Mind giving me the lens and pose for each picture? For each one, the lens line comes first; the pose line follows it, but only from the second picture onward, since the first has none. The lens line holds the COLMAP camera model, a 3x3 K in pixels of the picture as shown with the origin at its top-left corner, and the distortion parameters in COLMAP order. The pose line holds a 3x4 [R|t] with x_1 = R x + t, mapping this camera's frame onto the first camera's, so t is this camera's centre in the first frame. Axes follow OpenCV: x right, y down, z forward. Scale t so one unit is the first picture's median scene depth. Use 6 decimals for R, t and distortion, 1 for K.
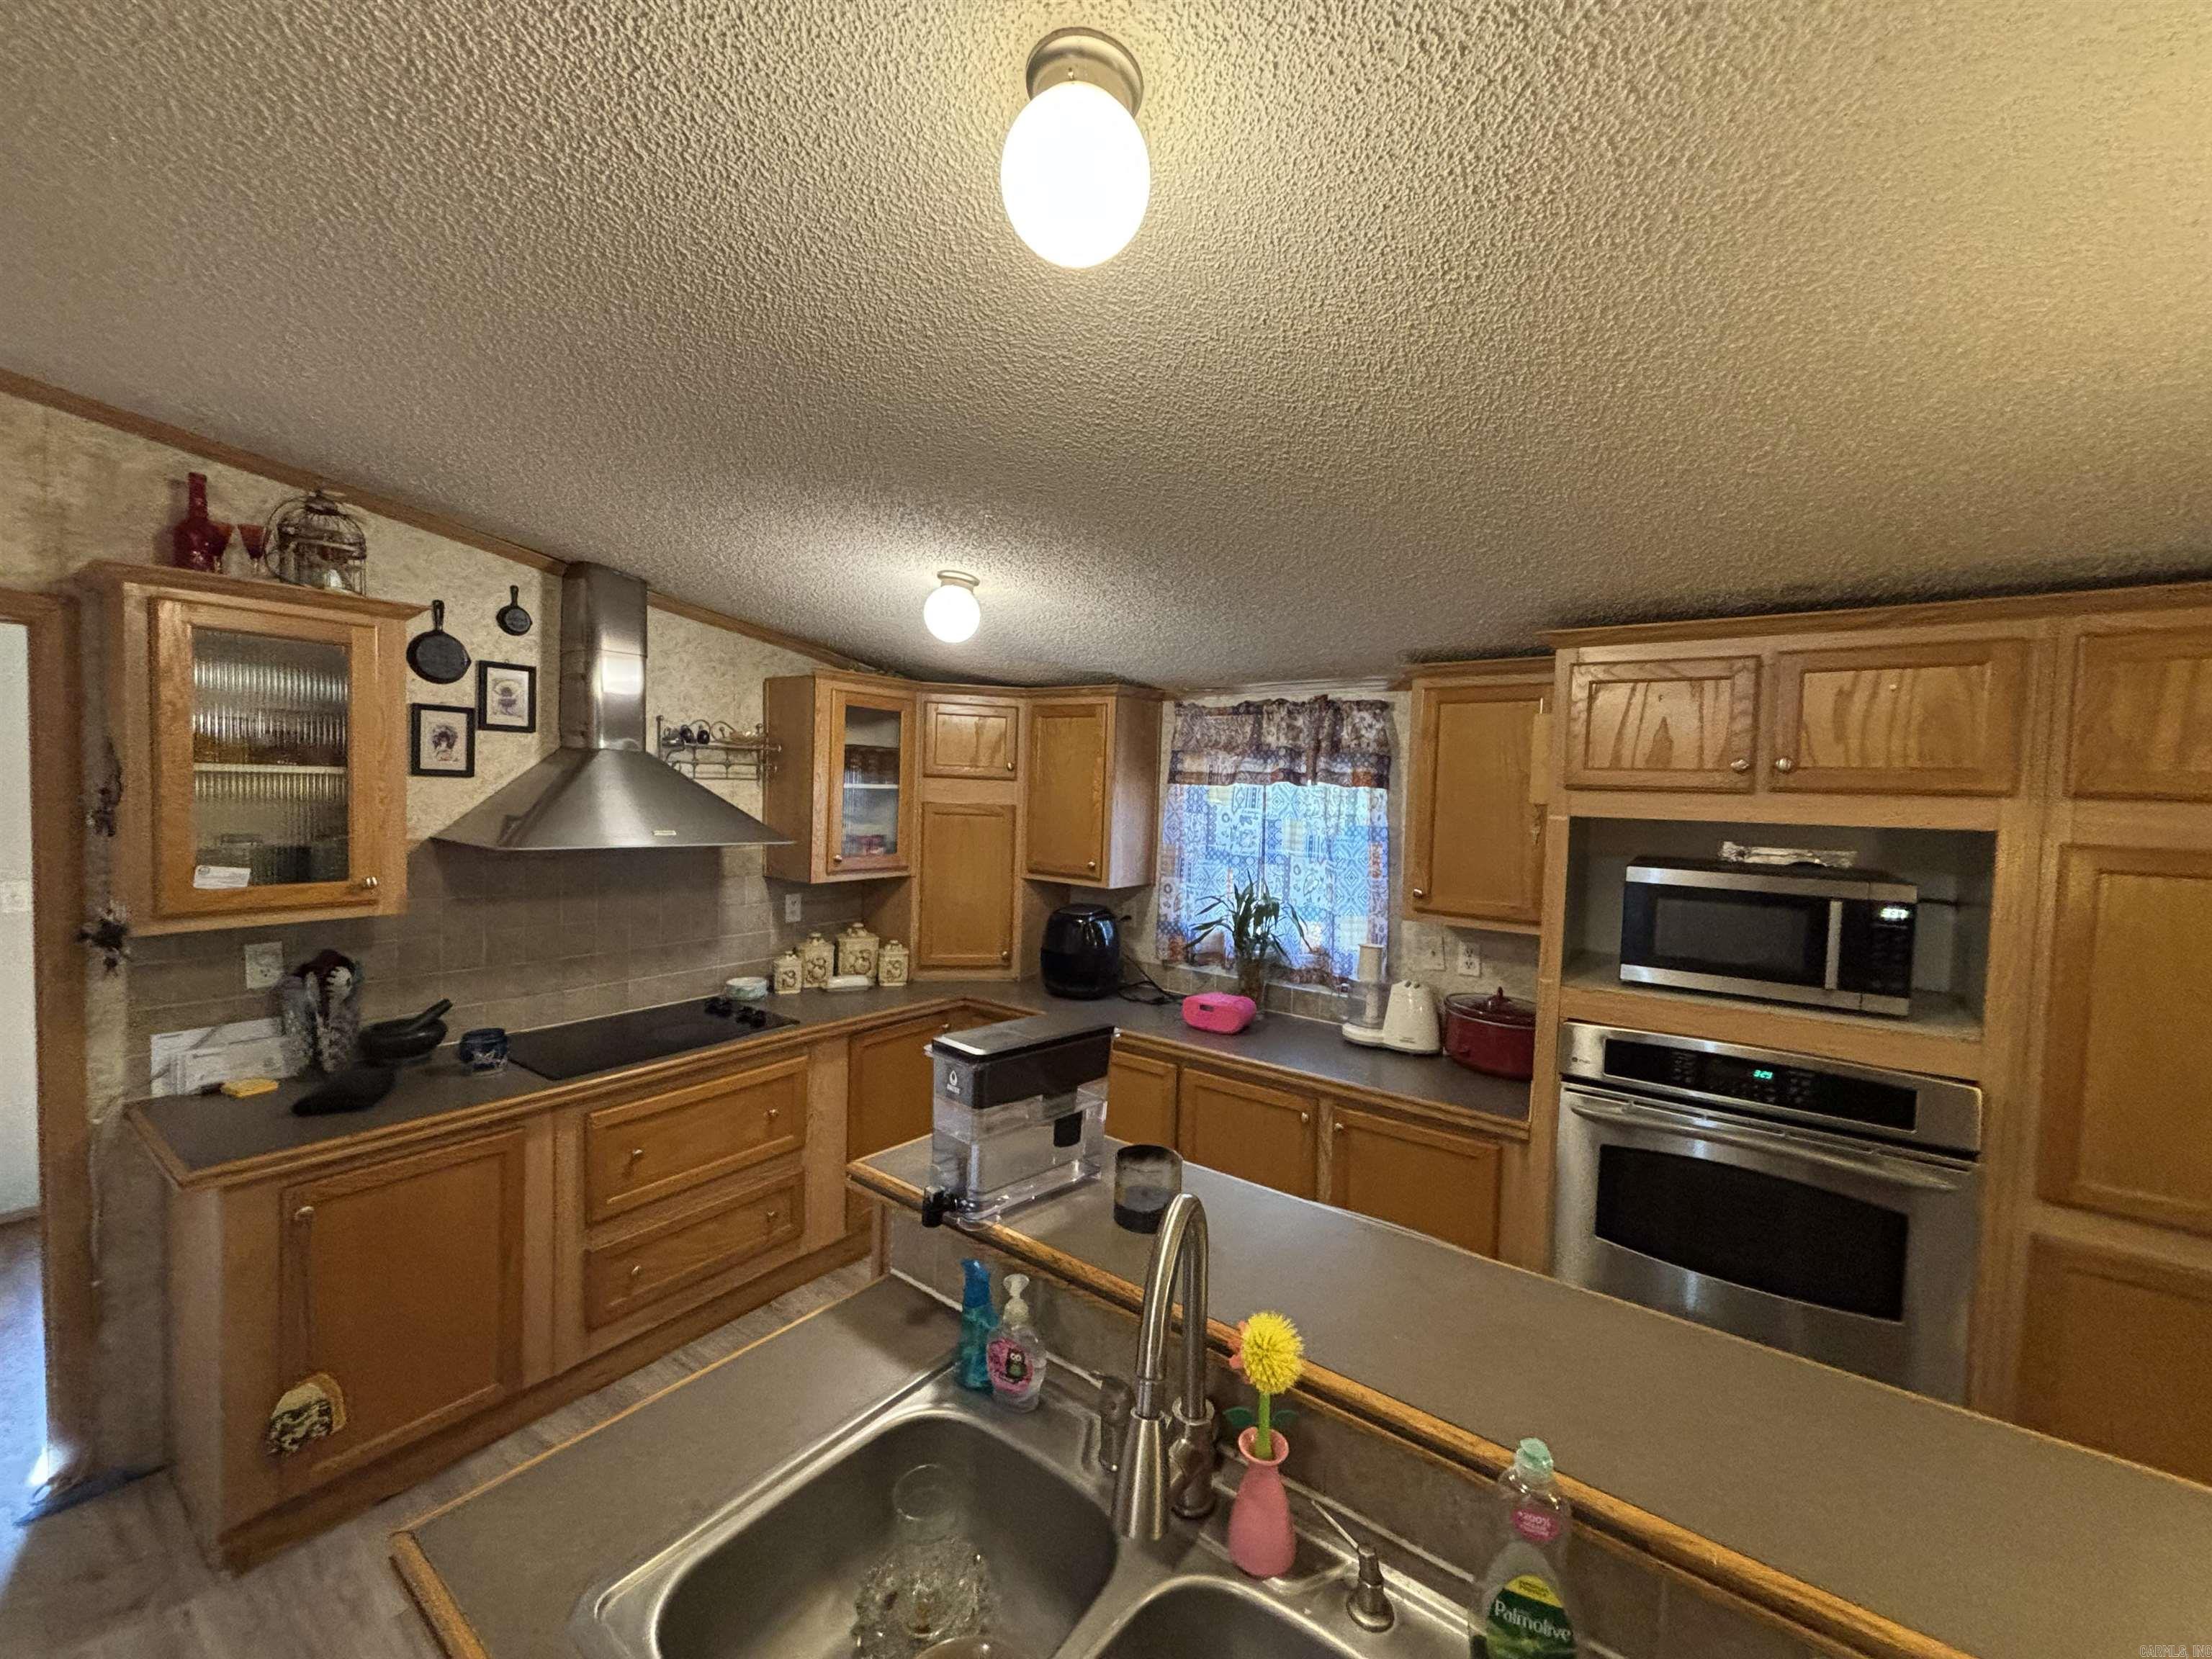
lens RADIAL K [[879.3, 0, 1106.4], [0, 879.3, 823.4], [0, 0, 1]] dist [0.001151, 0.000180]
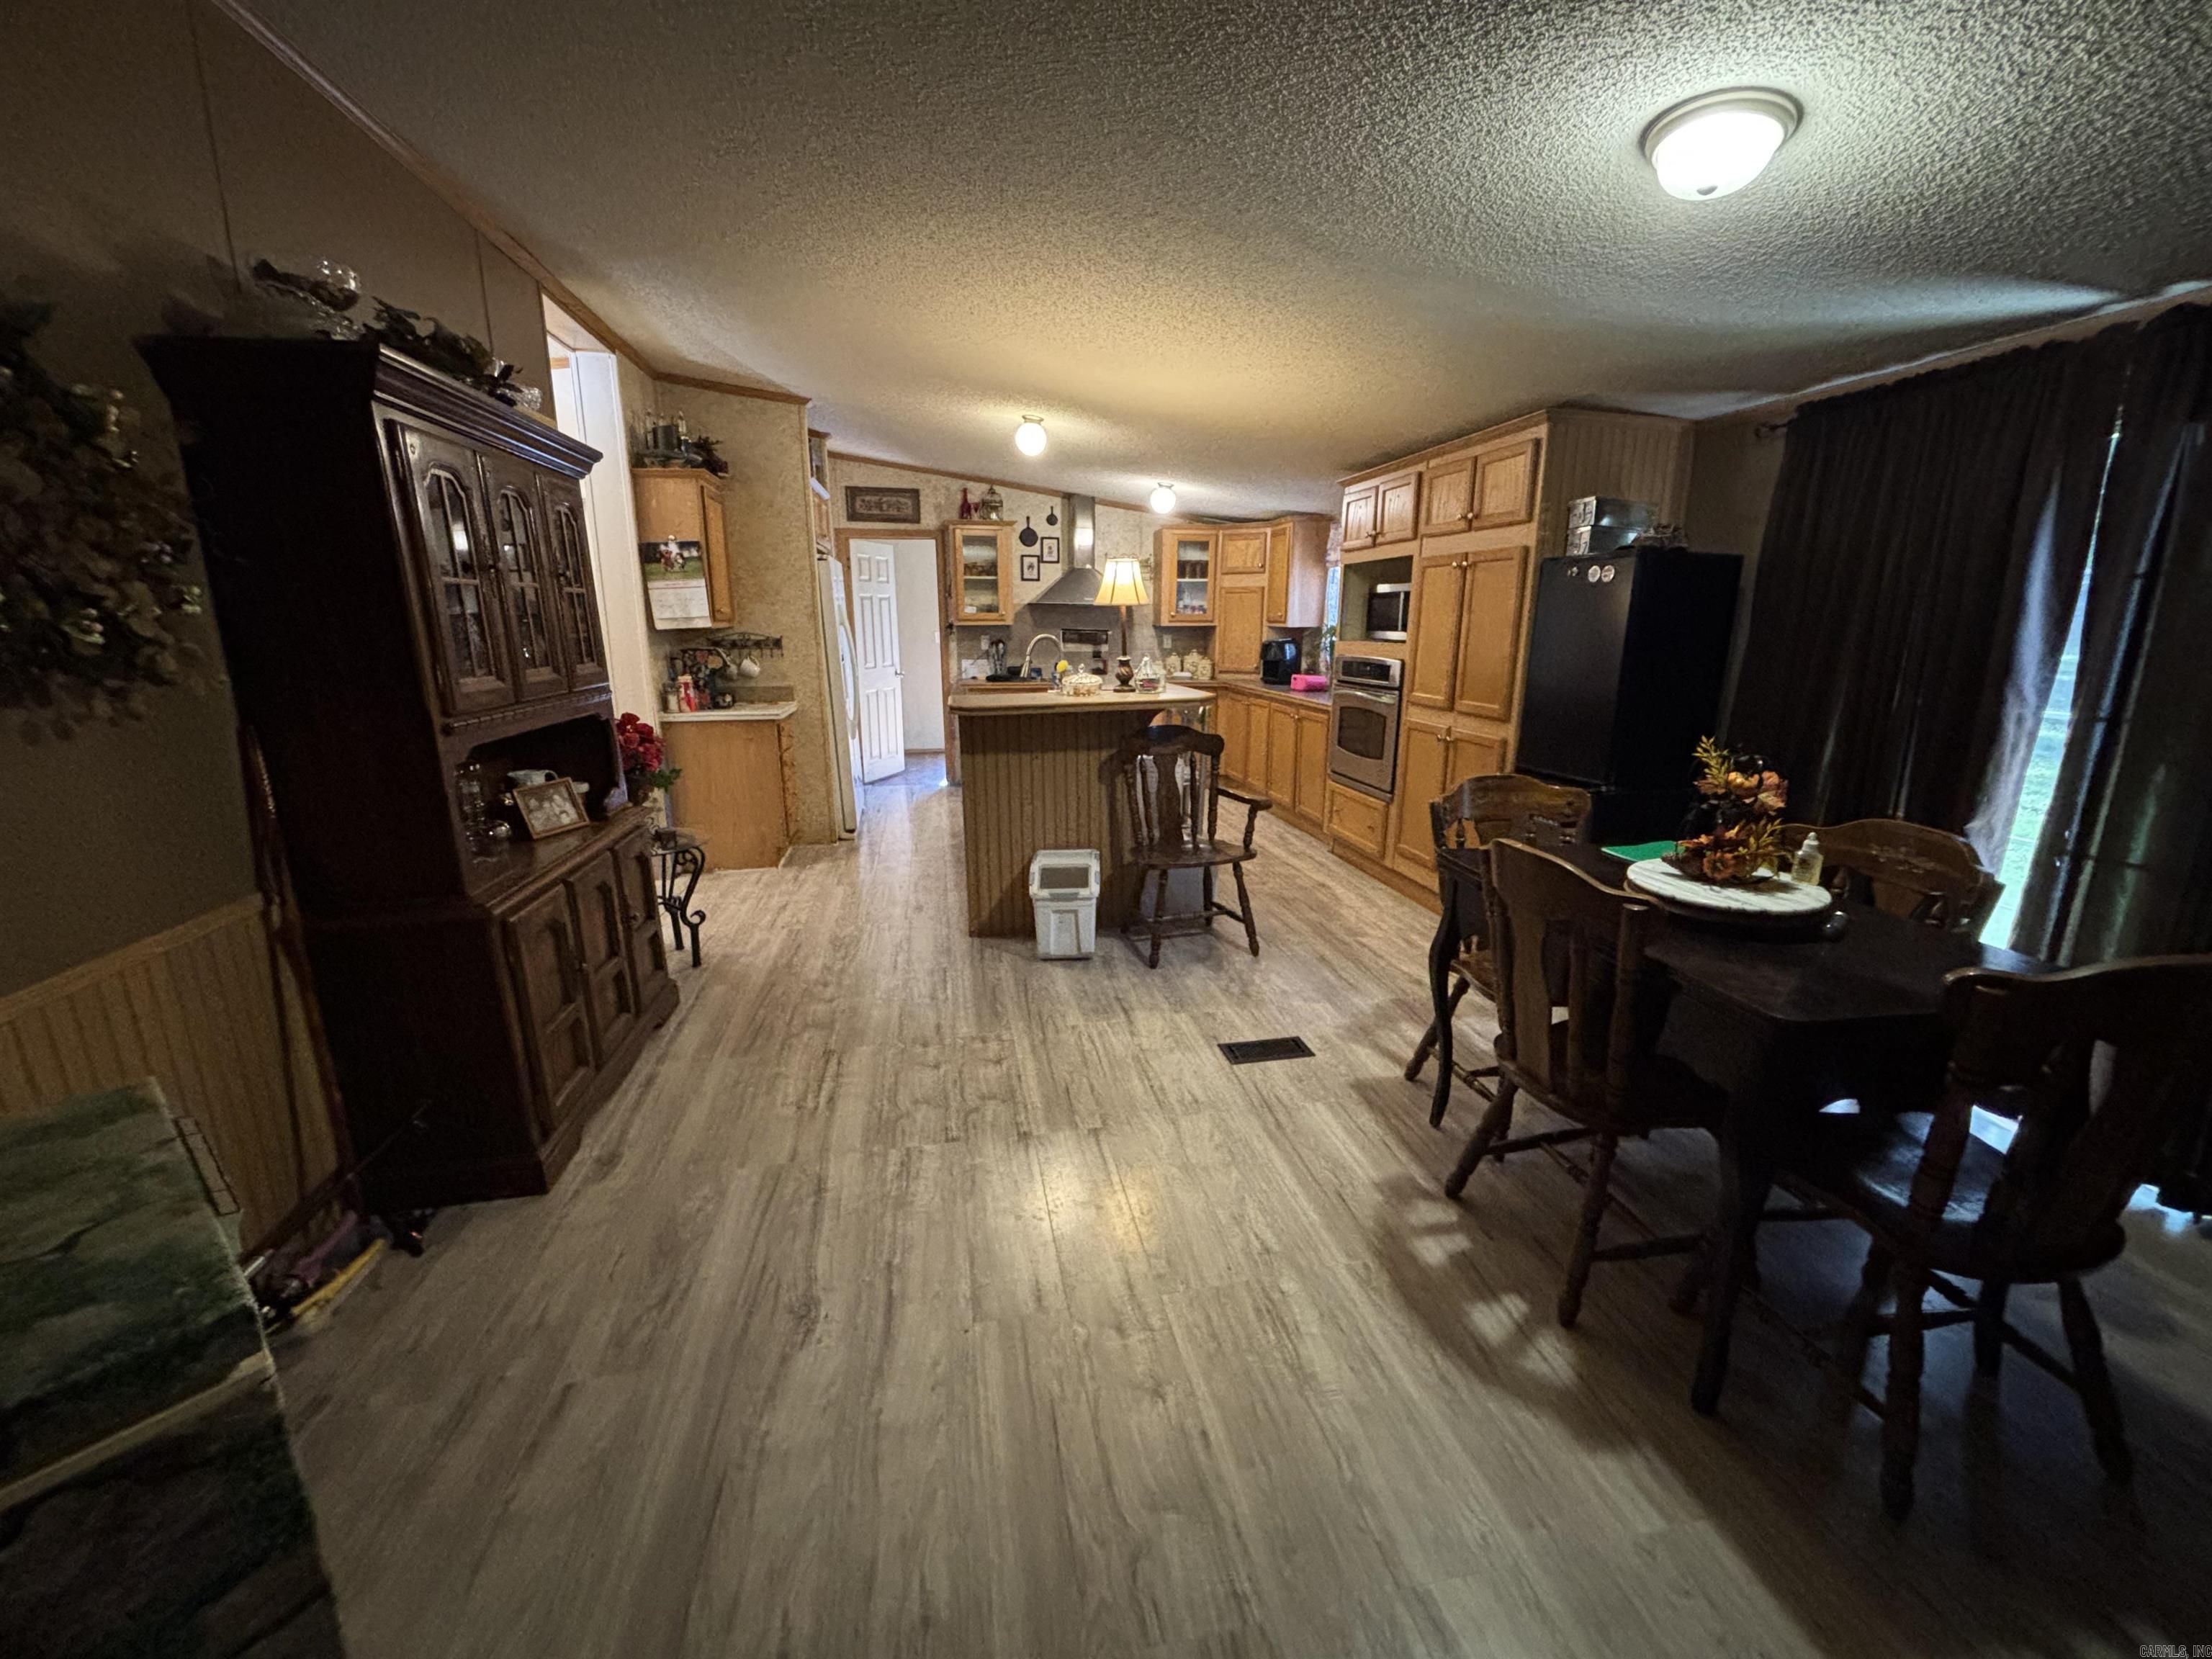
lens RADIAL K [[879.3, 0, 1105.2], [0, 879.3, 836.1], [0, 0, 1]] dist [0.001151, 0.000180]
pose [[0.730068, 0.129105, -0.671068, 1.442274], [-0.001839, 0.982360, 0.186993, 0.225598], [0.683372, -0.135283, 0.717427, -0.988280]]
